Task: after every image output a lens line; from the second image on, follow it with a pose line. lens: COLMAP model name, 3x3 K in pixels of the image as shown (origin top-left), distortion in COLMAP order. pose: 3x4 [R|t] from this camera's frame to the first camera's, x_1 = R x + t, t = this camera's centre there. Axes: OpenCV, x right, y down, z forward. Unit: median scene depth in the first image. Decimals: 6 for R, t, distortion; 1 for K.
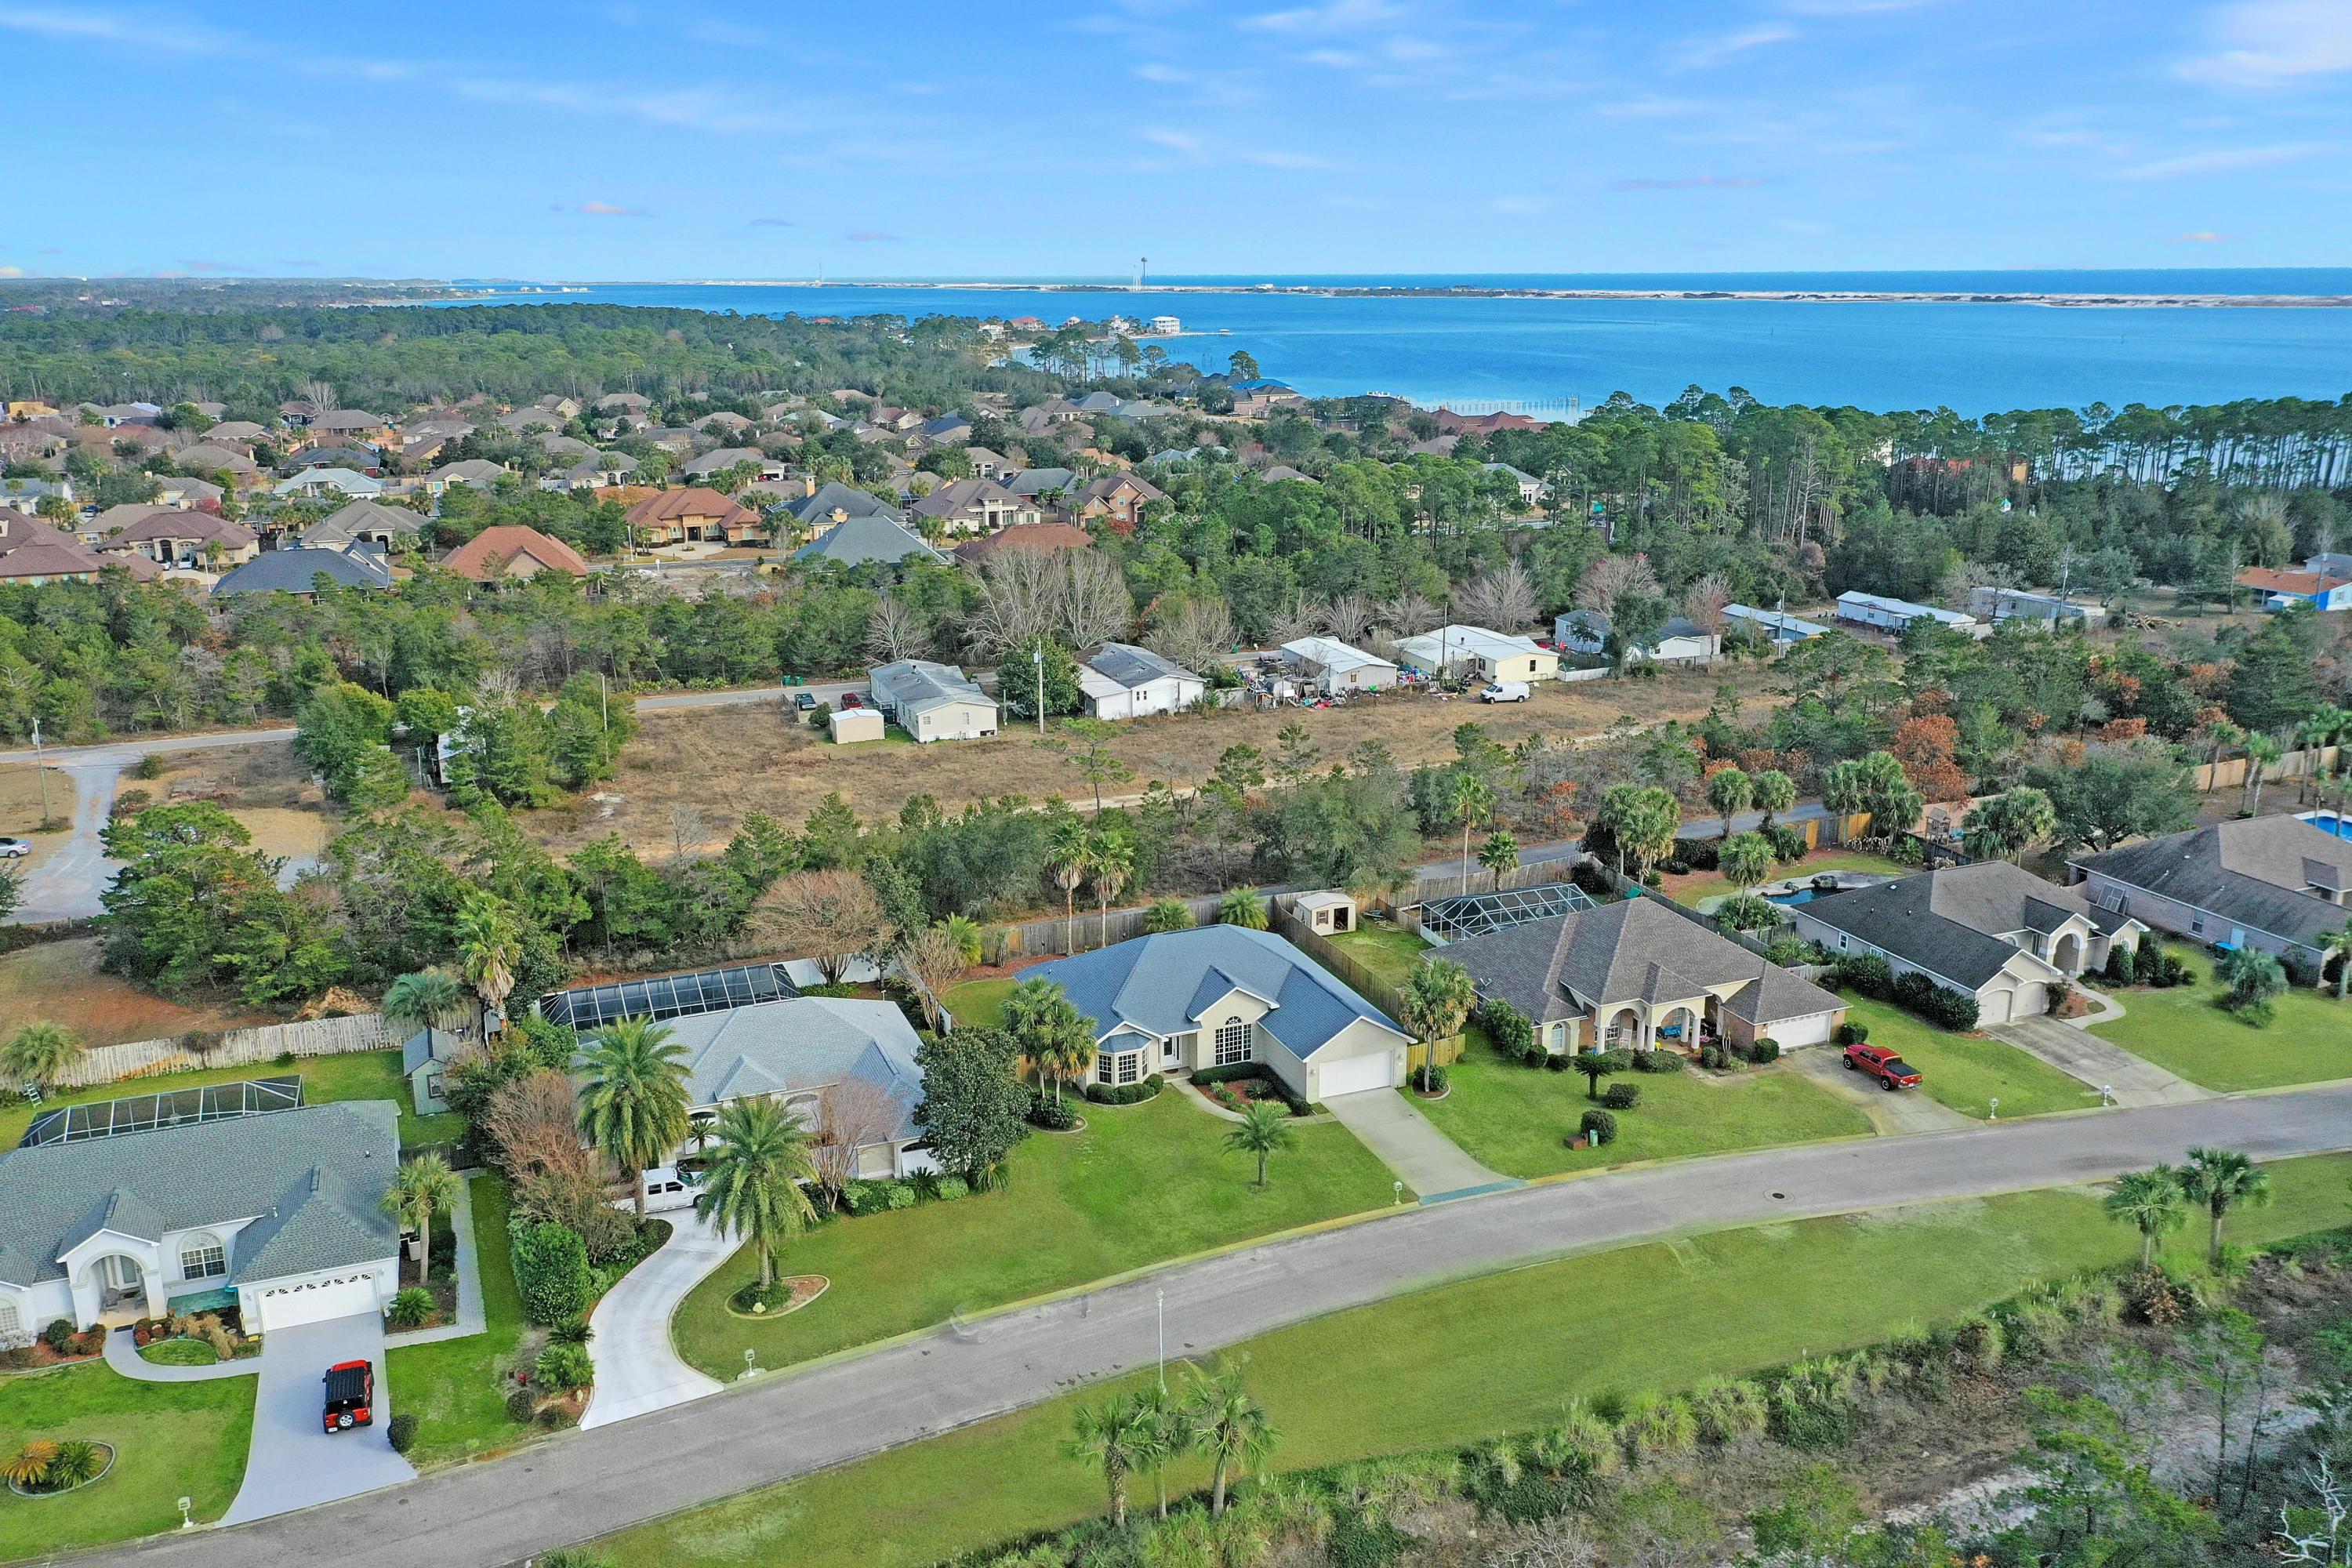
lens RADIAL K [[1839.7, 0, 1176.0], [0, 1839.7, 784.0], [0, 0, 1]] dist [-0.015029, 0.039111]
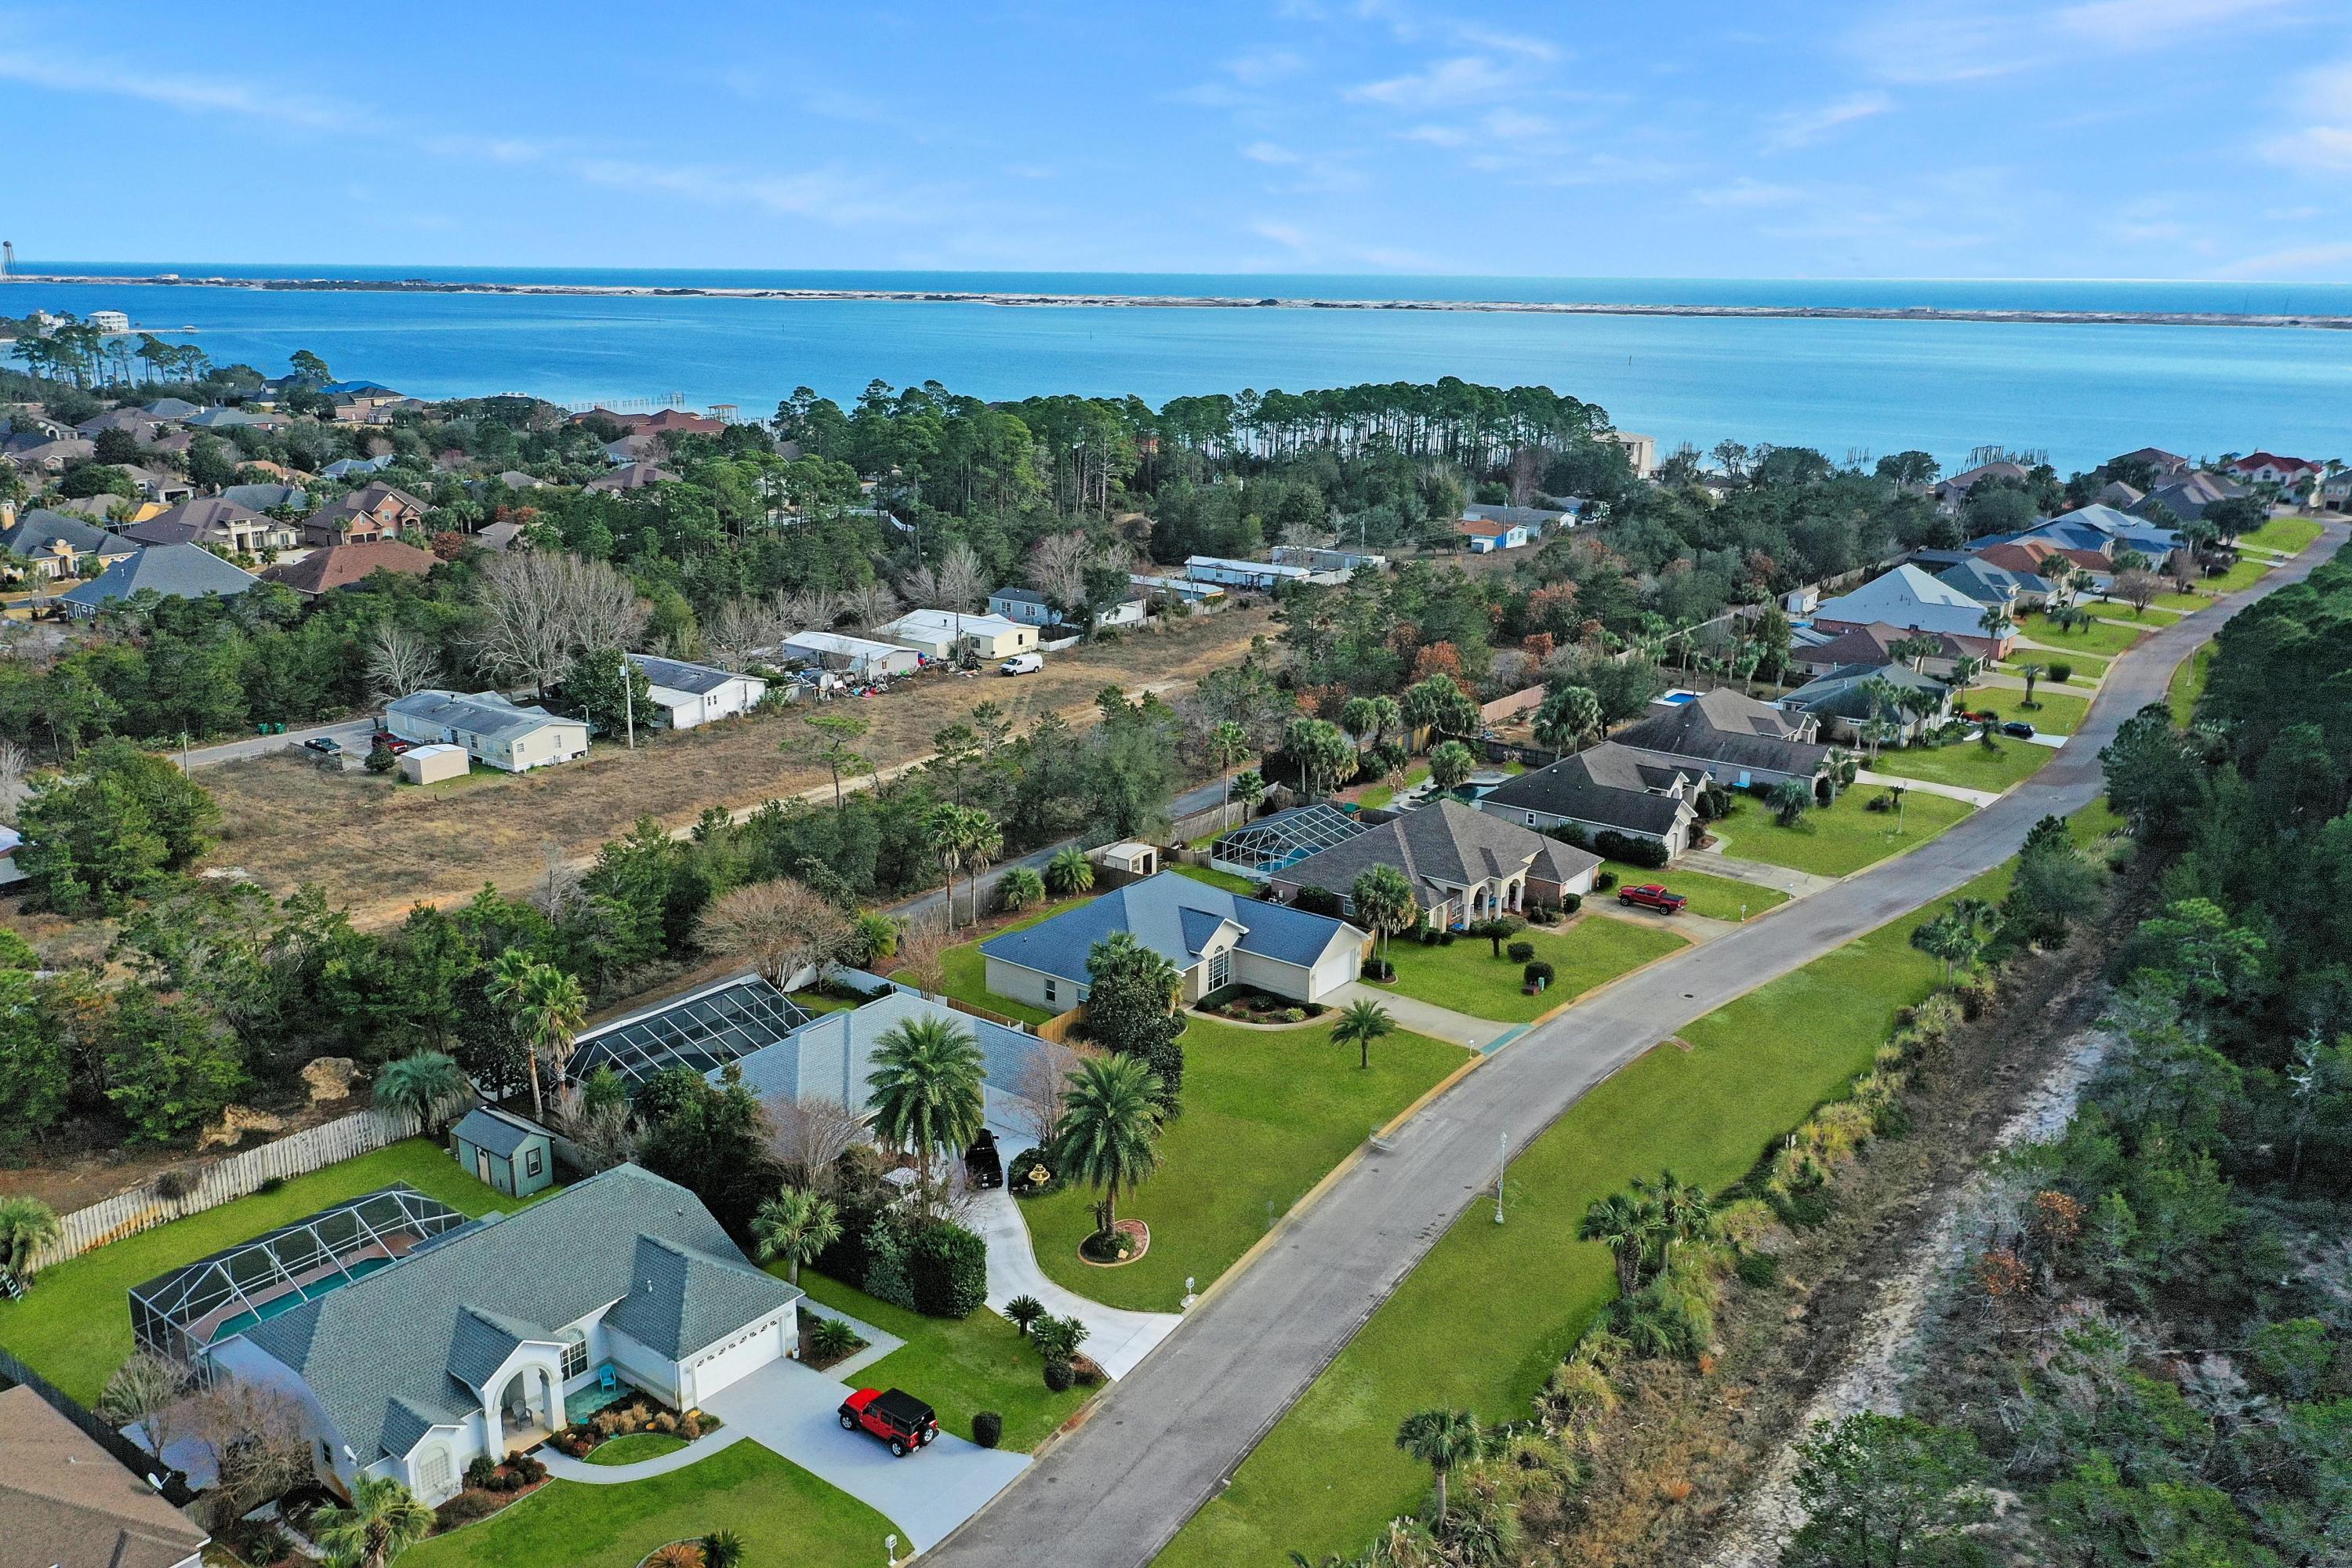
lens RADIAL K [[1828.7, 0, 1176.0], [0, 1828.7, 784.0], [0, 0, 1]] dist [0.002645, 0.004638]
pose [[0.858271, -0.125457, 0.497625, -0.312716], [0.124013, 0.991623, 0.036112, -0.008562], [-0.497987, 0.030718, 0.866640, 0.026935]]
